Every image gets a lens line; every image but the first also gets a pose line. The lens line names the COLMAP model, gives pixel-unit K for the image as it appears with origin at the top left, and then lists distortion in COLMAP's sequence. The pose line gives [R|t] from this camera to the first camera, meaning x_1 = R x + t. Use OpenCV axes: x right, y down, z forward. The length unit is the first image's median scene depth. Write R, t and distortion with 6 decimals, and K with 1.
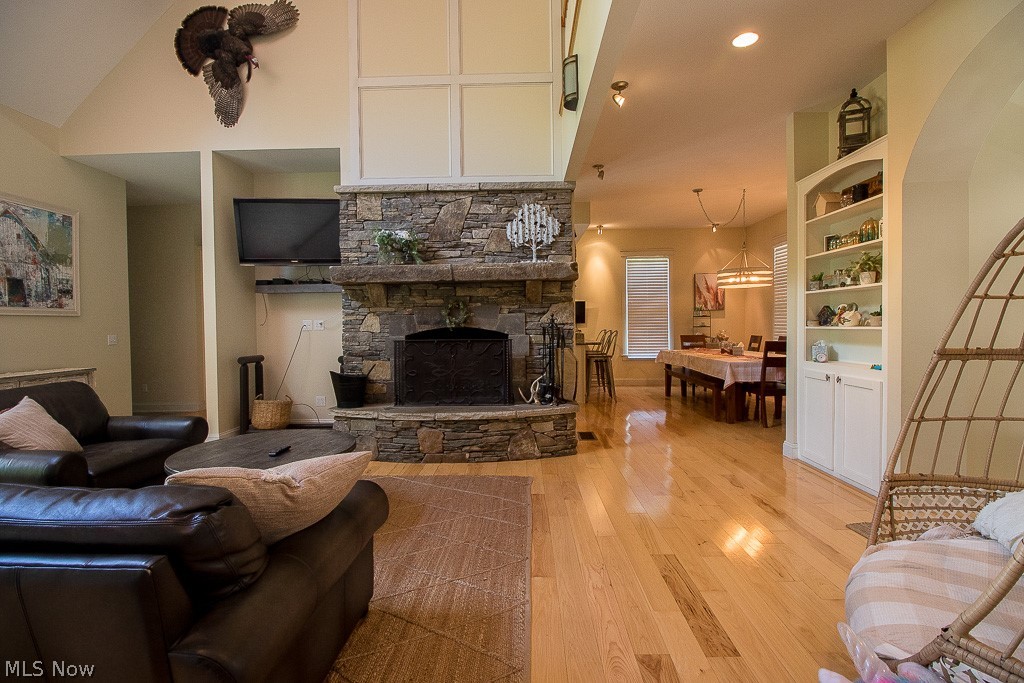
lens RADIAL K [[483.7, 0, 512.7], [0, 483.7, 338.1], [0, 0, 1]] dist [-0.011674, -0.000381]
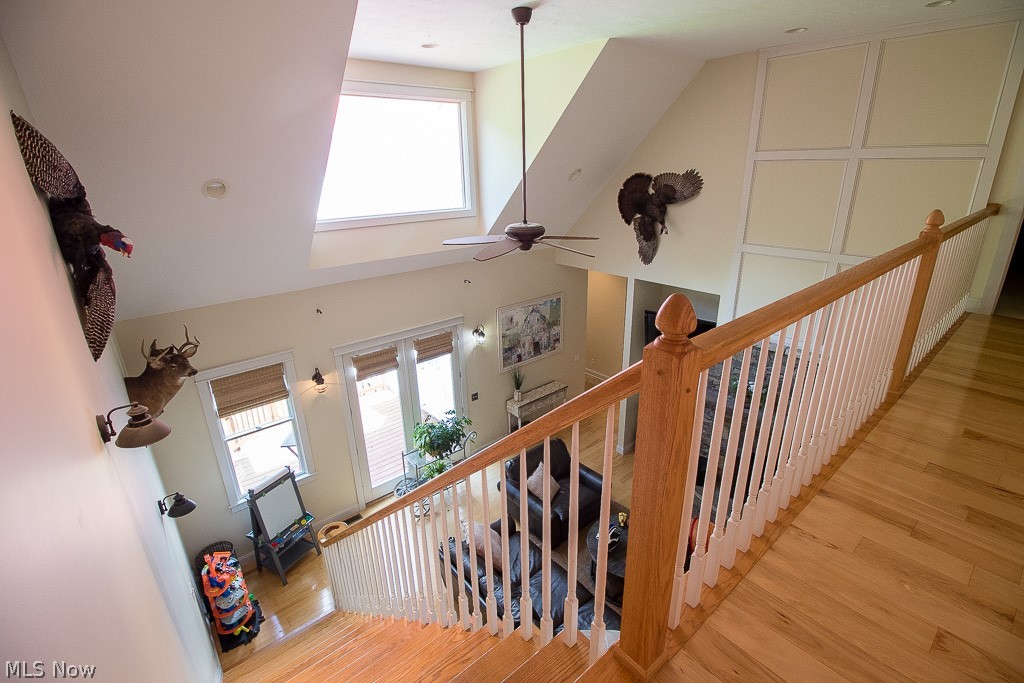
lens RADIAL K [[483.7, 0, 513.2], [0, 483.7, 340.1], [0, 0, 1]] dist [-0.011674, -0.000381]
pose [[0.667748, 0.246494, -0.702391, 0.192536], [0.002776, 0.942752, 0.333484, -0.705593], [0.744382, -0.224633, 0.628836, -0.221379]]
